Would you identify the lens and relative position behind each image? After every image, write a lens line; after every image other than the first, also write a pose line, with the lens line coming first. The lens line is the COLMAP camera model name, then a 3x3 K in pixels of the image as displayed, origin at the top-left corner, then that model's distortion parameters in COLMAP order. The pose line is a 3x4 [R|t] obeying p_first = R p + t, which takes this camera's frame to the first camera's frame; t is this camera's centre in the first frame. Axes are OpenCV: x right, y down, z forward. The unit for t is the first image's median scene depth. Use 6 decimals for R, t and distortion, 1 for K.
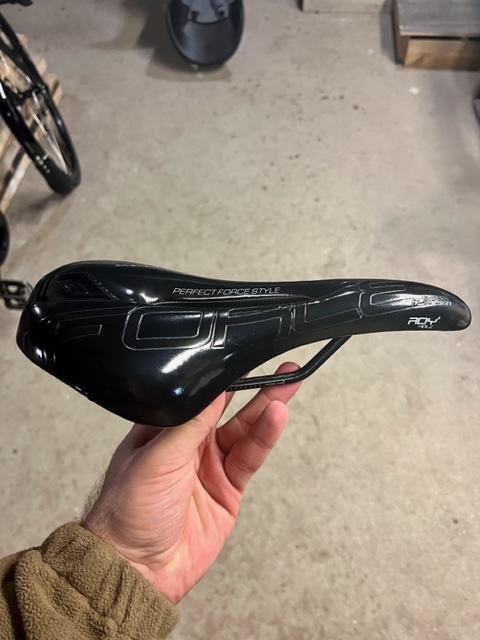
lens RADIAL K [[517.2, 0, 240.2], [0, 517.2, 320.9], [0, 0, 1]] dist [0.041300, -0.093996]
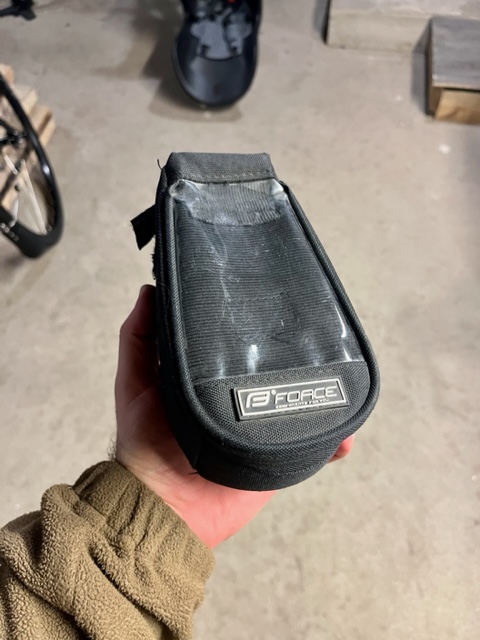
lens RADIAL K [[517.2, 0, 239.2], [0, 517.2, 324.3], [0, 0, 1]] dist [0.041300, -0.093996]
pose [[0.997398, 0.067267, -0.025936, 0.032313], [-0.066838, 0.997618, 0.017049, -0.158001], [0.027021, -0.015271, 0.999518, 0.112658]]
